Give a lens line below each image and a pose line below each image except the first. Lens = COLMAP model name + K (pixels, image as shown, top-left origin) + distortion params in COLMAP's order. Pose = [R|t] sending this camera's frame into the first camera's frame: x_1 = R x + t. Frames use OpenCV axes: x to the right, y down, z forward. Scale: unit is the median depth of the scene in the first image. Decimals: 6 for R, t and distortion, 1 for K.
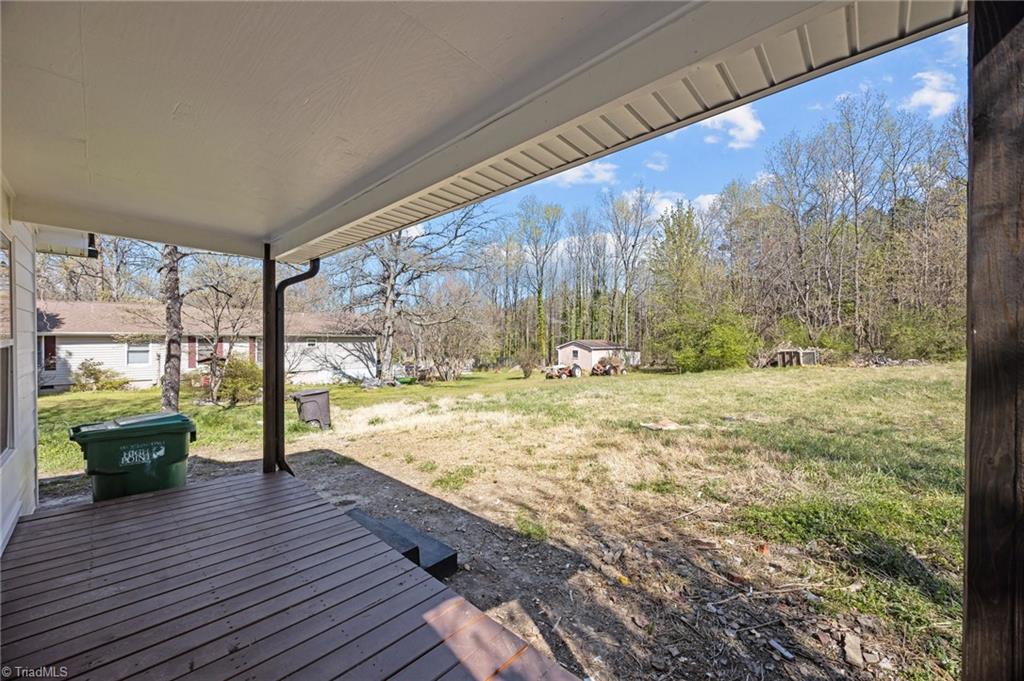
lens RADIAL K [[391.8, 0, 518.8], [0, 391.8, 347.9], [0, 0, 1]] dist [-0.007404, -0.000348]
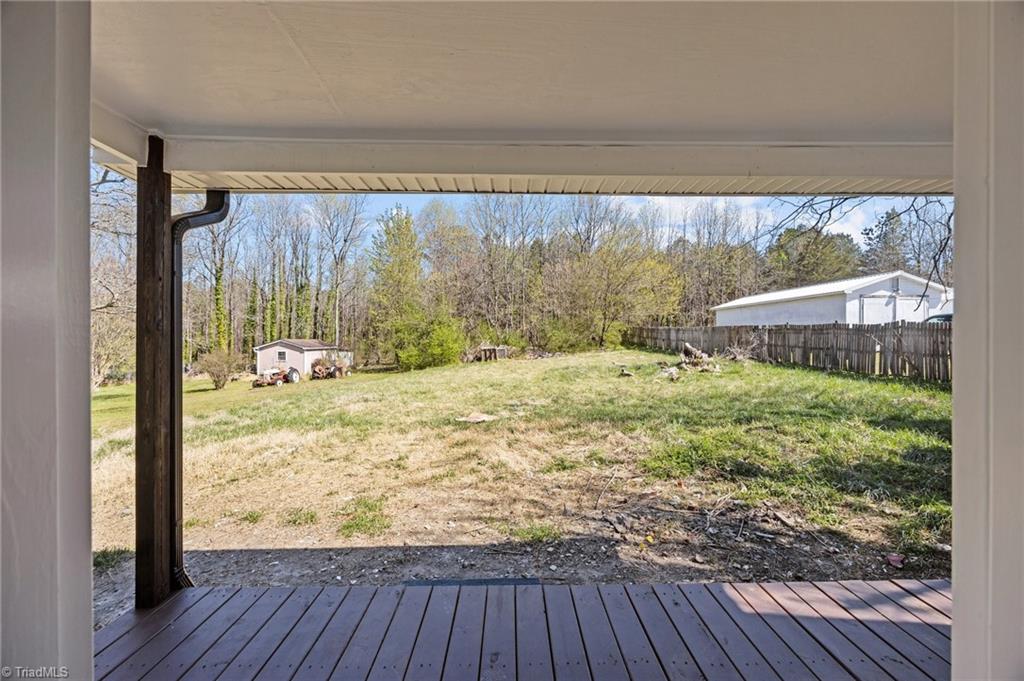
lens RADIAL K [[391.8, 0, 519.2], [0, 391.8, 337.4], [0, 0, 1]] dist [-0.007404, -0.000348]
pose [[0.716446, 0.003572, 0.697633, -0.469869], [0.014986, 0.999677, -0.020508, 0.002948], [-0.697481, 0.025147, 0.716162, 0.234923]]
